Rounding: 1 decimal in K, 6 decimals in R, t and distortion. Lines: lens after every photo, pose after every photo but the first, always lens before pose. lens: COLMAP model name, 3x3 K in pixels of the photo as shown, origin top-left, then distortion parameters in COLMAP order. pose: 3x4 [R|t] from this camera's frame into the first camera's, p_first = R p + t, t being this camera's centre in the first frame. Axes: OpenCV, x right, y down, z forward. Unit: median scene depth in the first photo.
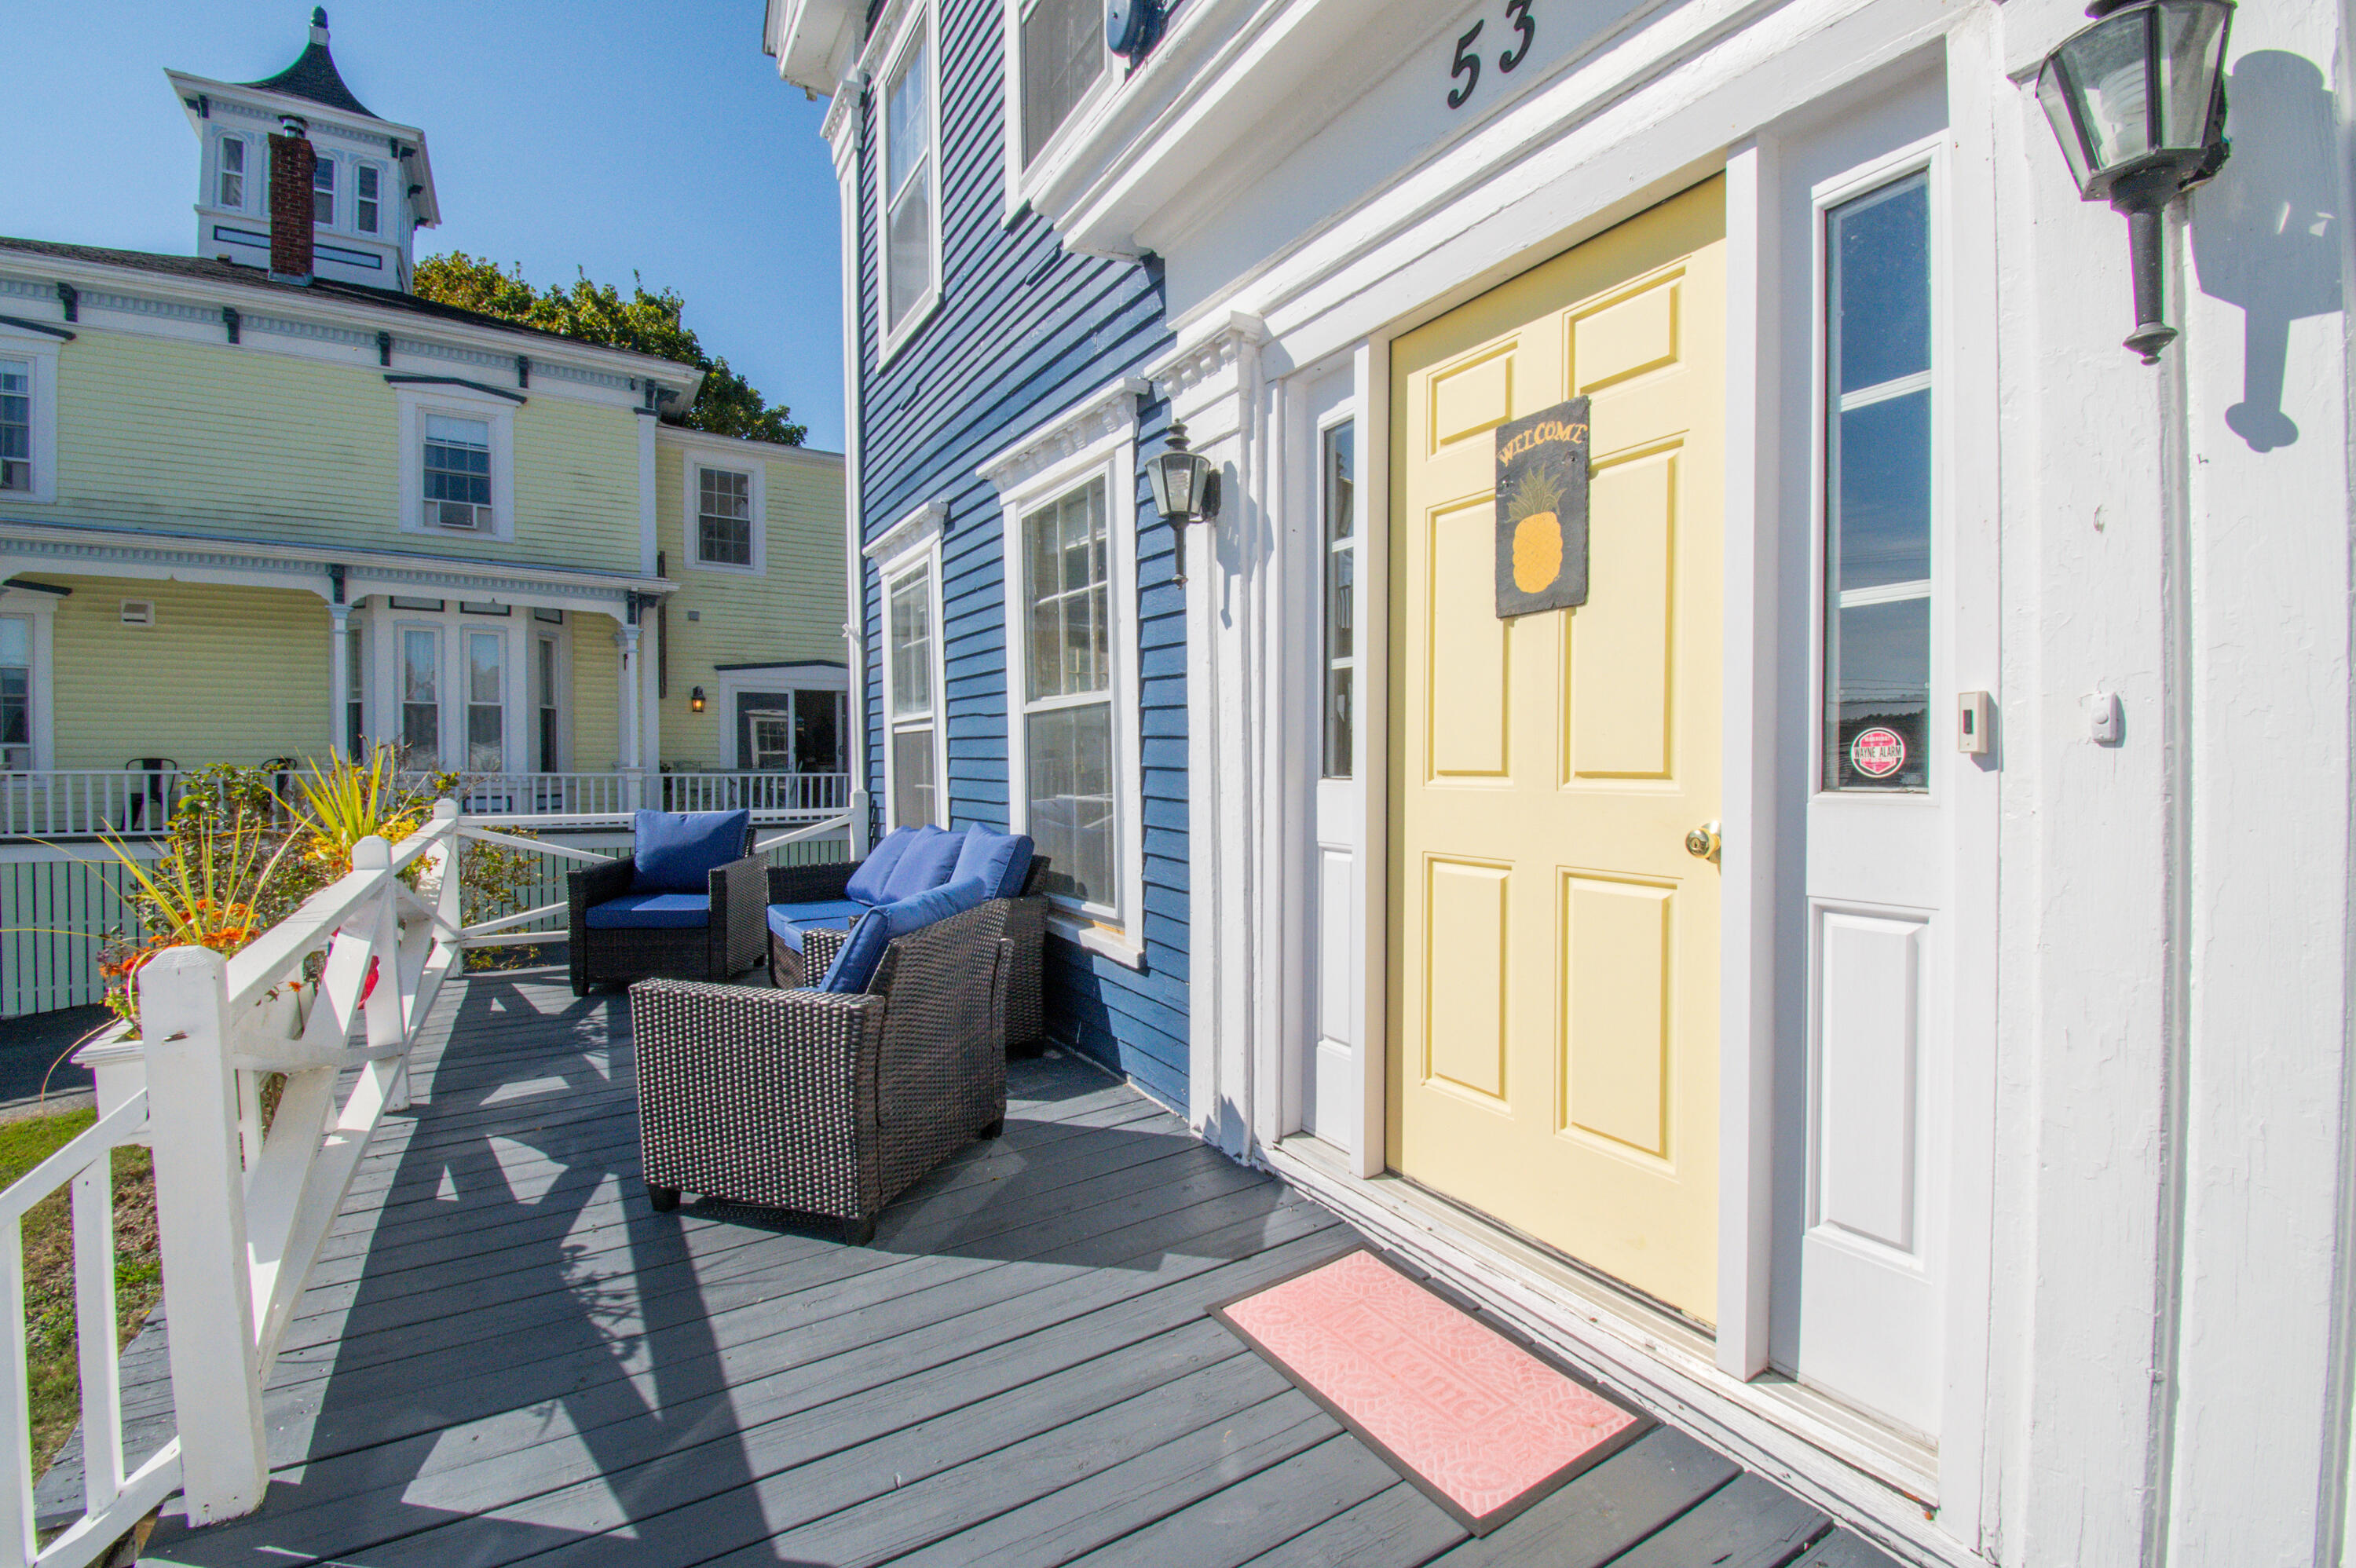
lens RADIAL K [[991.5, 0, 1187.6], [0, 991.5, 763.7], [0, 0, 1]] dist [-0.000271, -0.000095]
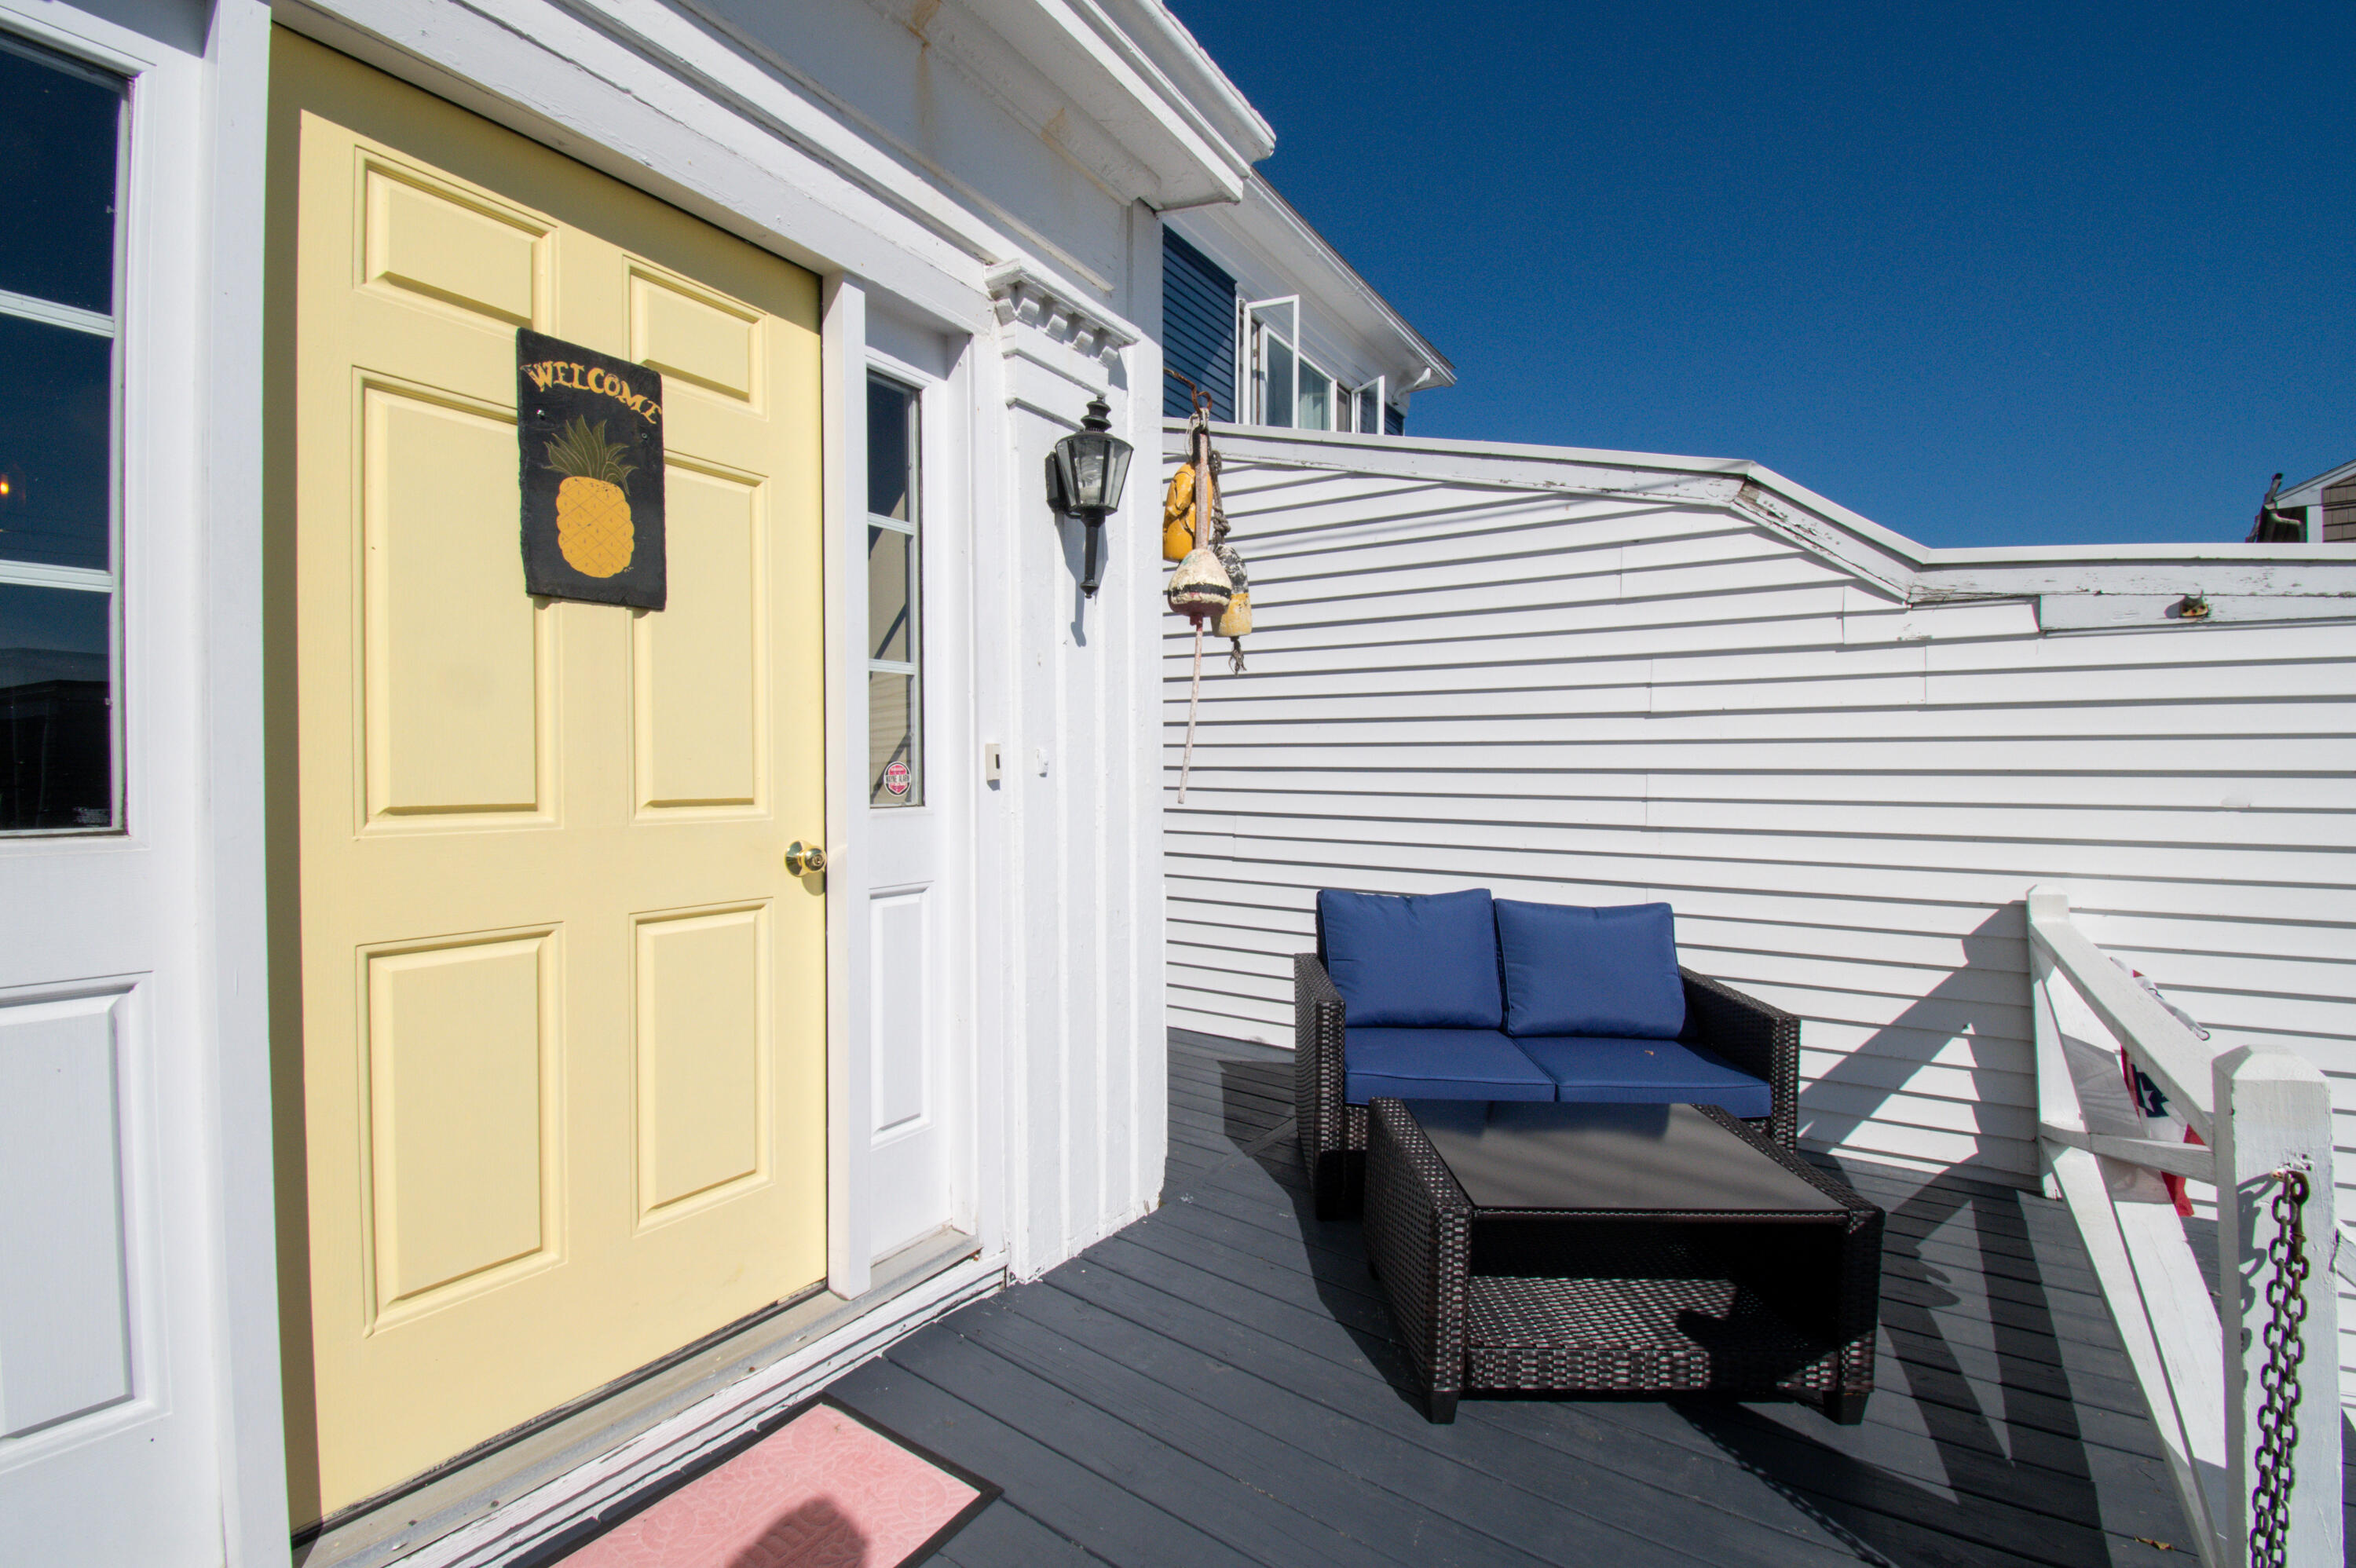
lens RADIAL K [[1029.7, 0, 1180.0], [0, 1029.7, 782.1], [0, 0, 1]] dist [0.016603, -0.024334]
pose [[-0.416887, 0.000803, 0.908958, -0.607737], [0.012283, 0.999913, 0.004750, -0.005909], [-0.908875, 0.013145, -0.416860, 0.935346]]
